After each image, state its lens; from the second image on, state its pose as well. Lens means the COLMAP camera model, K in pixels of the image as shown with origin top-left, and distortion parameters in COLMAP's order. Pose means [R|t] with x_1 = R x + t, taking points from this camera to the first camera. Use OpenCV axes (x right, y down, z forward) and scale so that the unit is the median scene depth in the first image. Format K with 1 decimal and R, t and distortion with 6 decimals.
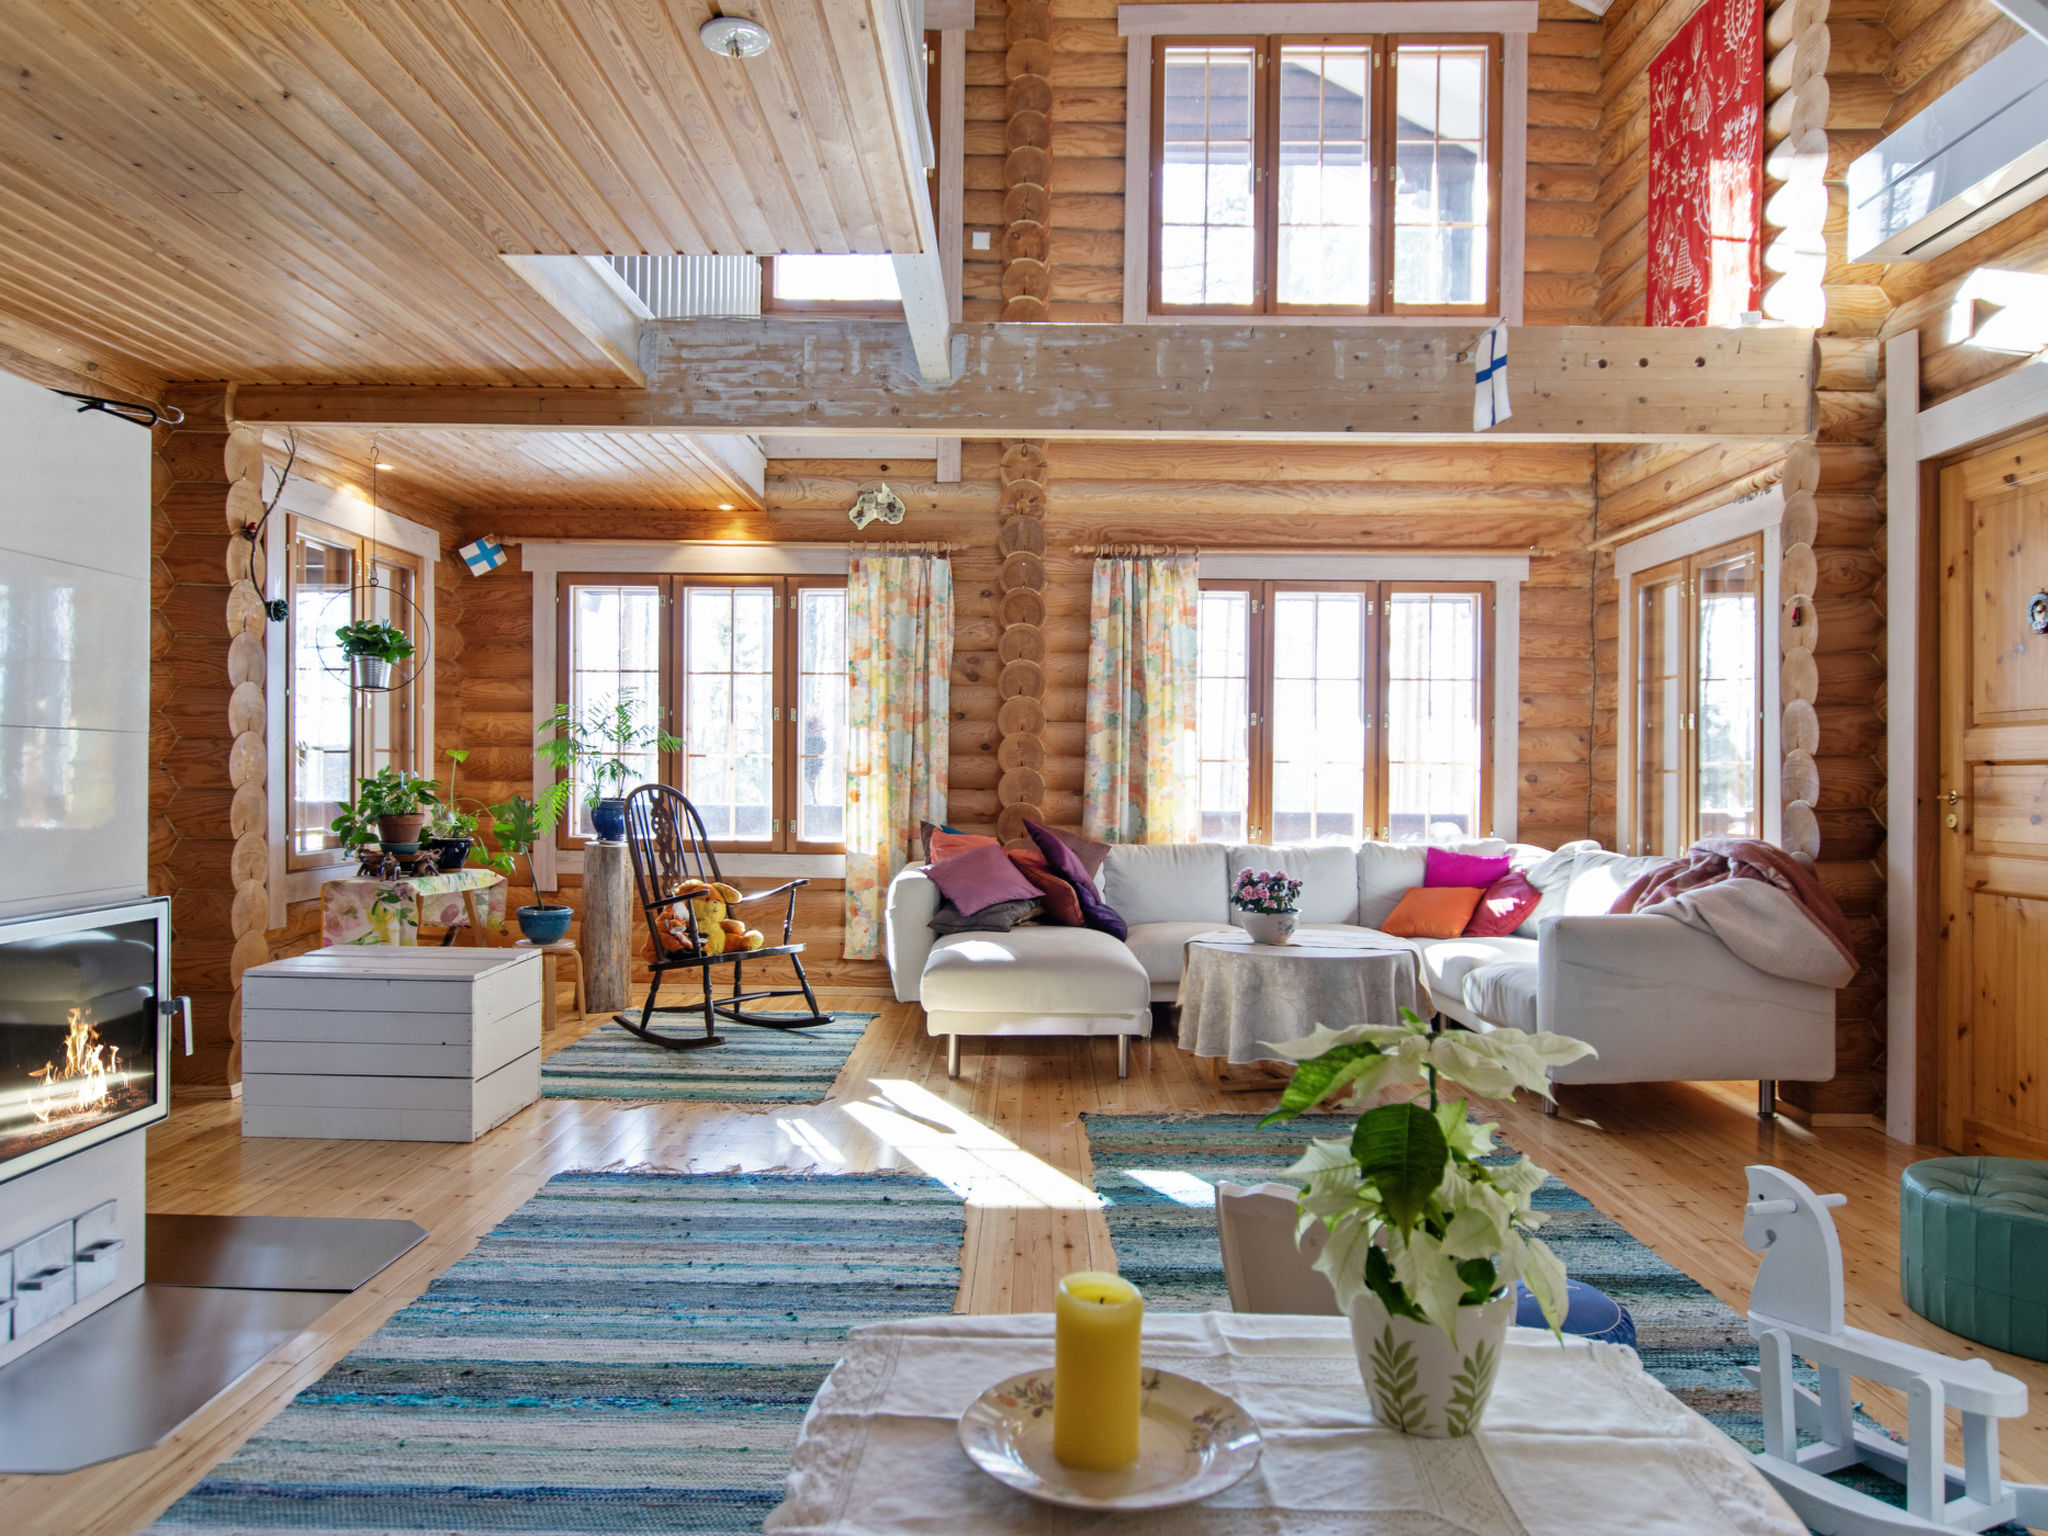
lens RADIAL K [[1413.0, 0, 1016.4], [0, 1413.0, 770.8], [0, 0, 1]] dist [-0.003407, -0.002152]
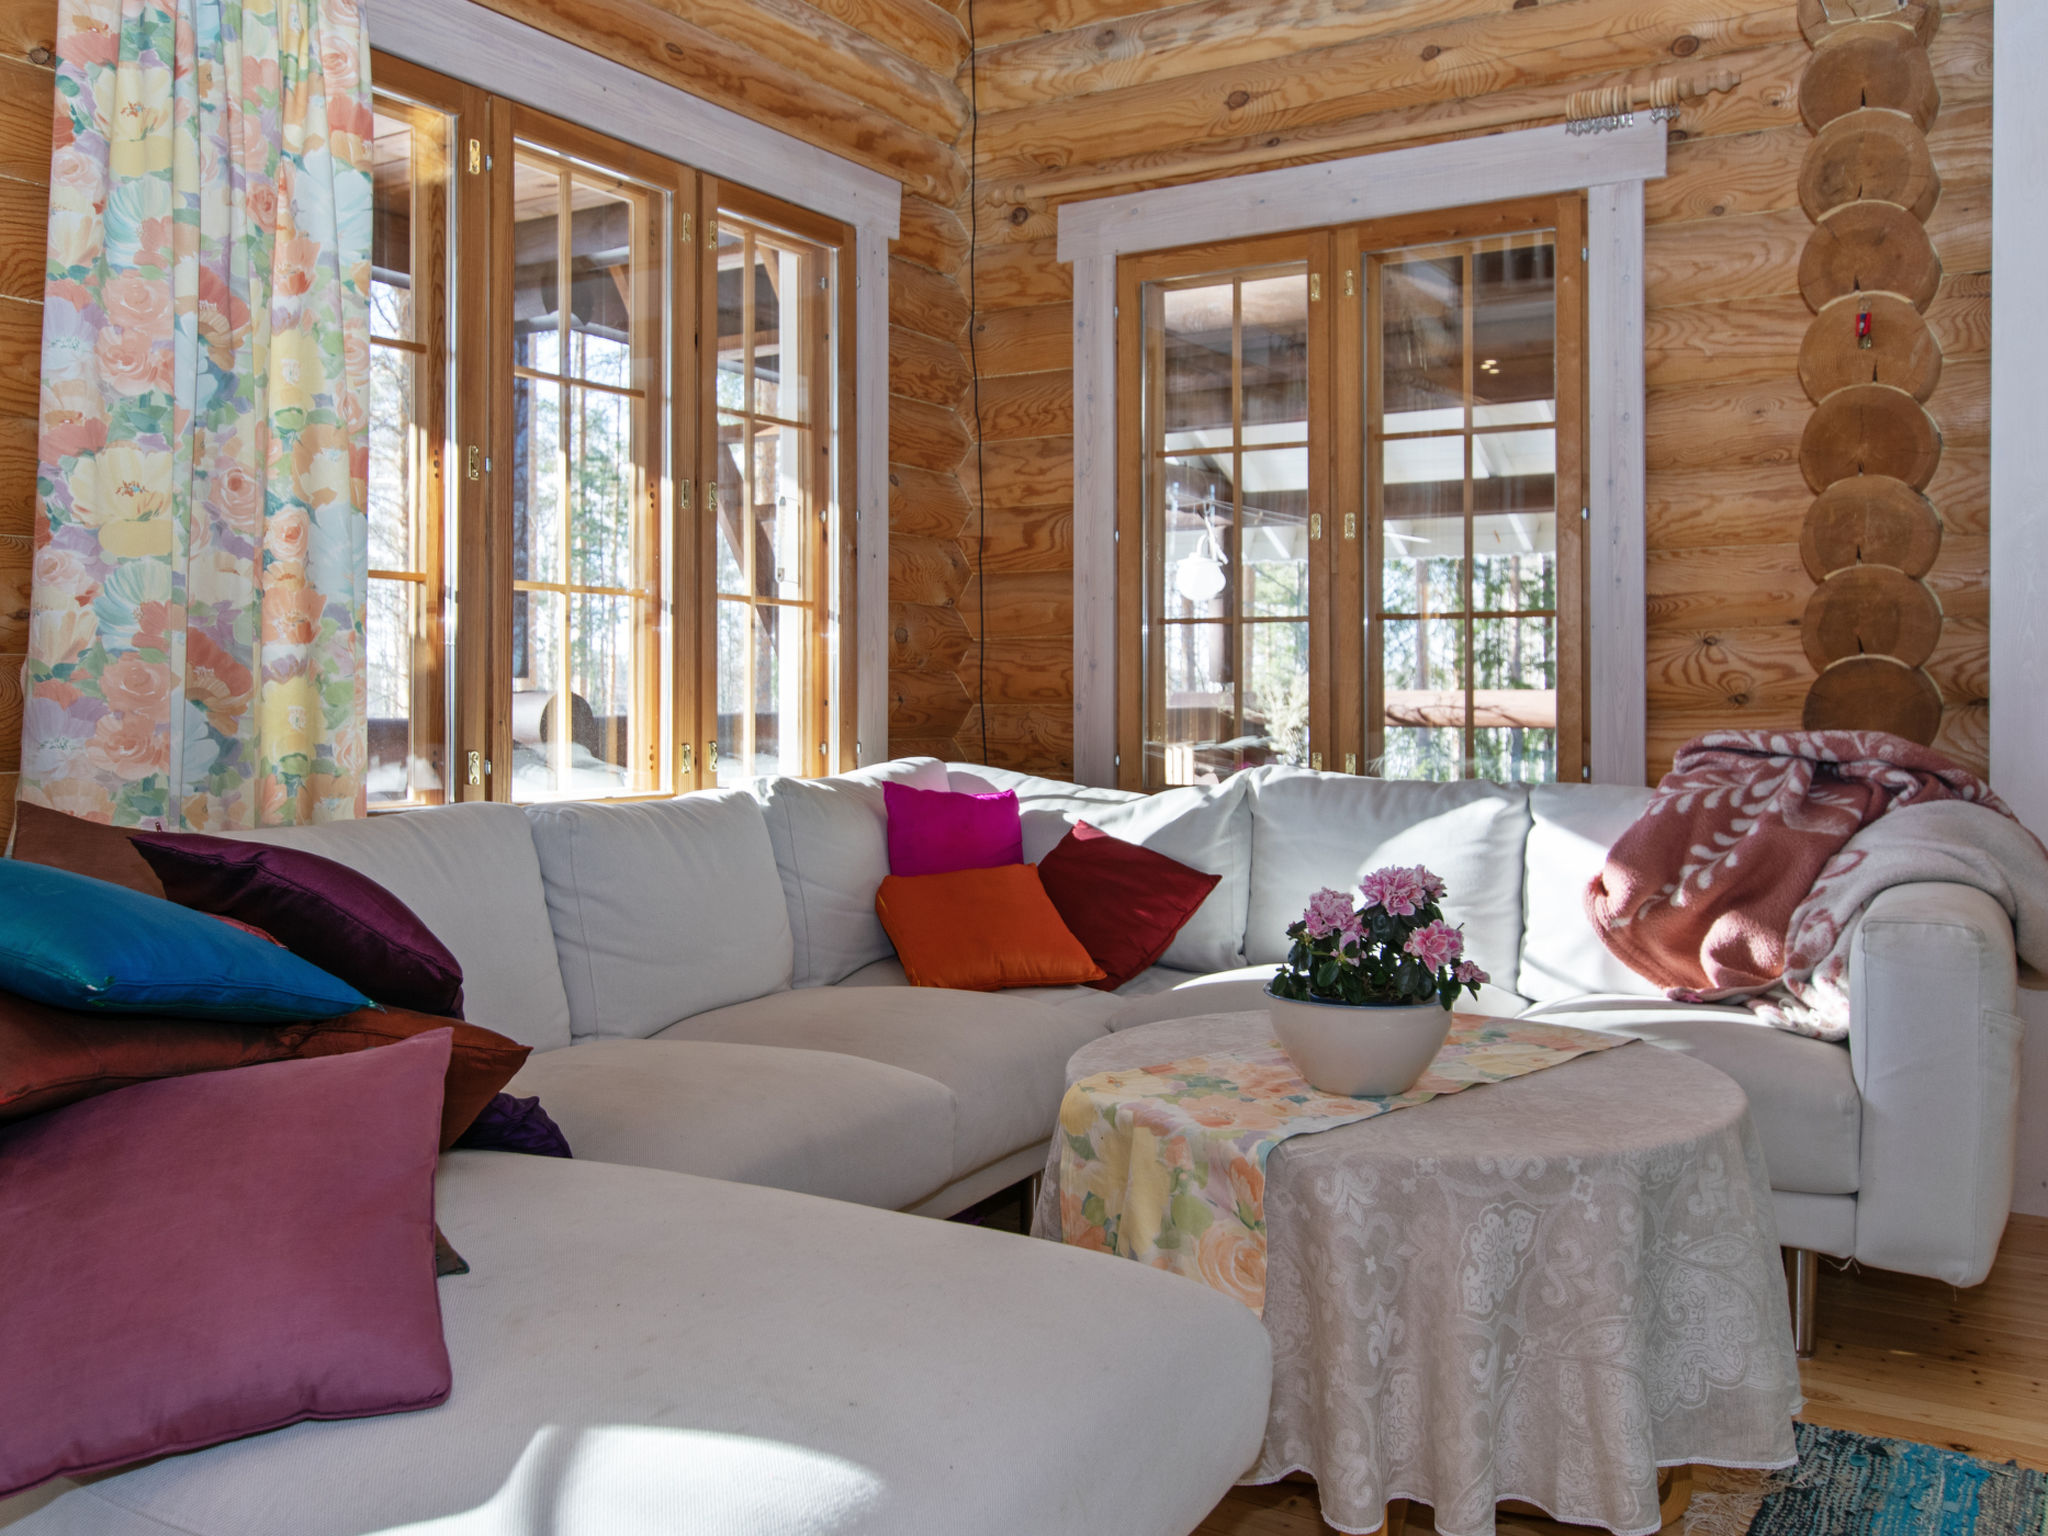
lens RADIAL K [[1769.0, 0, 1019.8], [0, 1769.0, 689.3], [0, 0, 1]] dist [0.005925, -0.009854]
pose [[0.498504, -0.009972, 0.866830, -0.231346], [0.001919, 0.999944, 0.010399, 0.026443], [-0.866885, -0.003520, 0.498495, 0.936909]]
